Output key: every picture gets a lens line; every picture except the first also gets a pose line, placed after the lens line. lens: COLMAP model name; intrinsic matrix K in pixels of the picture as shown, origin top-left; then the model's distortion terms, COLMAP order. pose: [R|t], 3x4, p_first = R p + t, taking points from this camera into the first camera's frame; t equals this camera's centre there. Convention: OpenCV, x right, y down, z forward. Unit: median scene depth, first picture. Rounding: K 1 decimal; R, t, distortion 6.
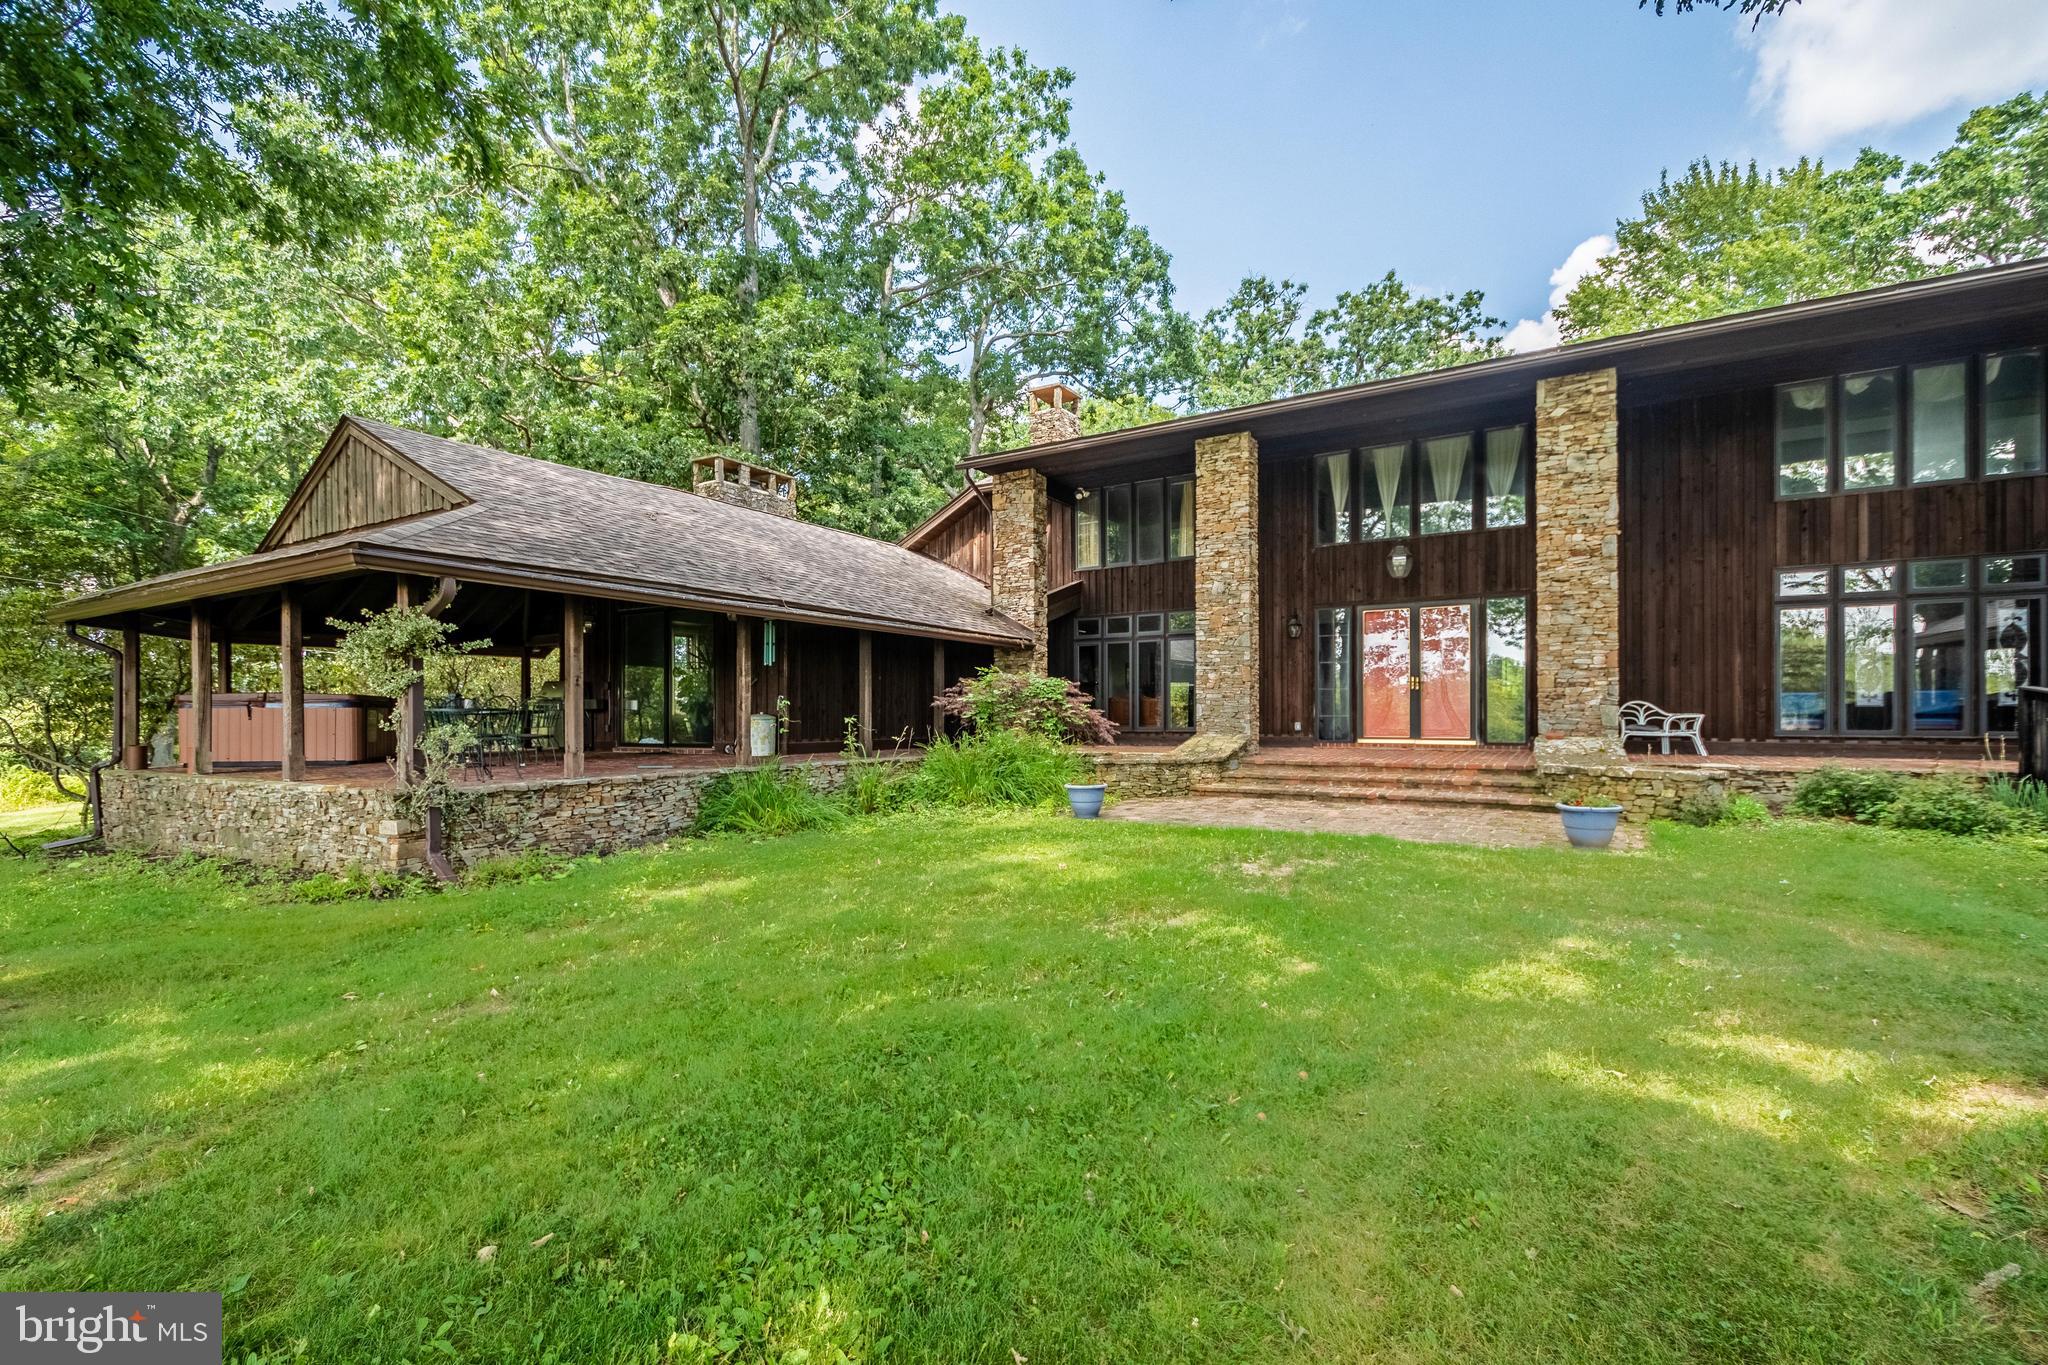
lens RADIAL K [[915.0, 0, 1030.8], [0, 915.0, 712.0], [0, 0, 1]] dist [0.020444, -0.011893]
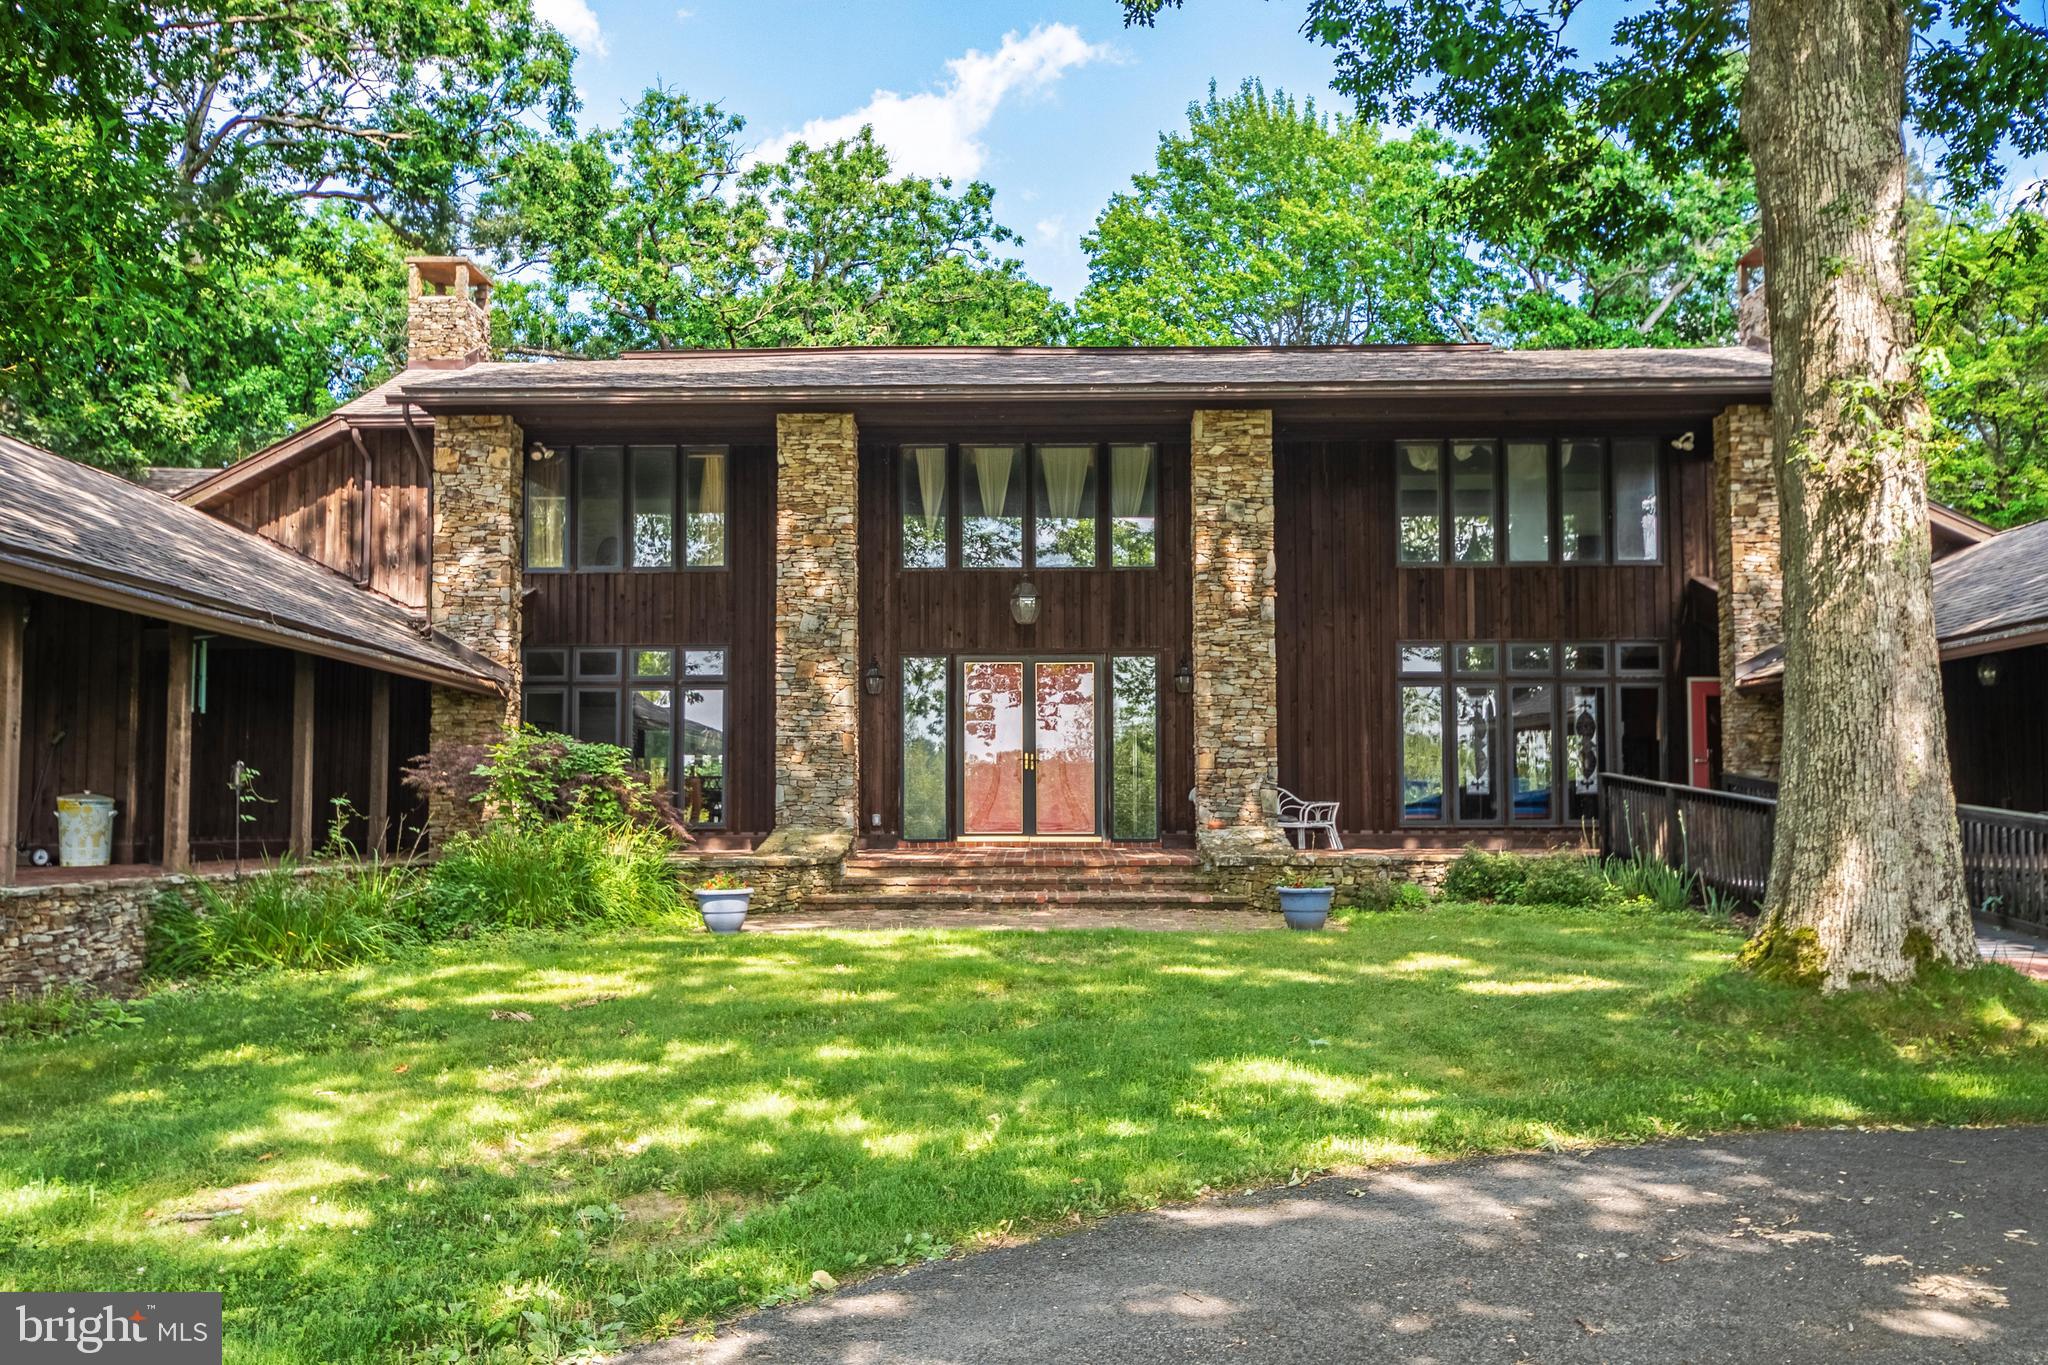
lens RADIAL K [[1739.7, 0, 1055.6], [0, 1739.7, 710.4], [0, 0, 1]] dist [0.013400, -0.008889]
pose [[0.852855, 0.033323, 0.521083, -0.331140], [-0.001085, 0.998072, -0.062051, 0.016414], [-0.522146, 0.052355, 0.851247, -0.248225]]
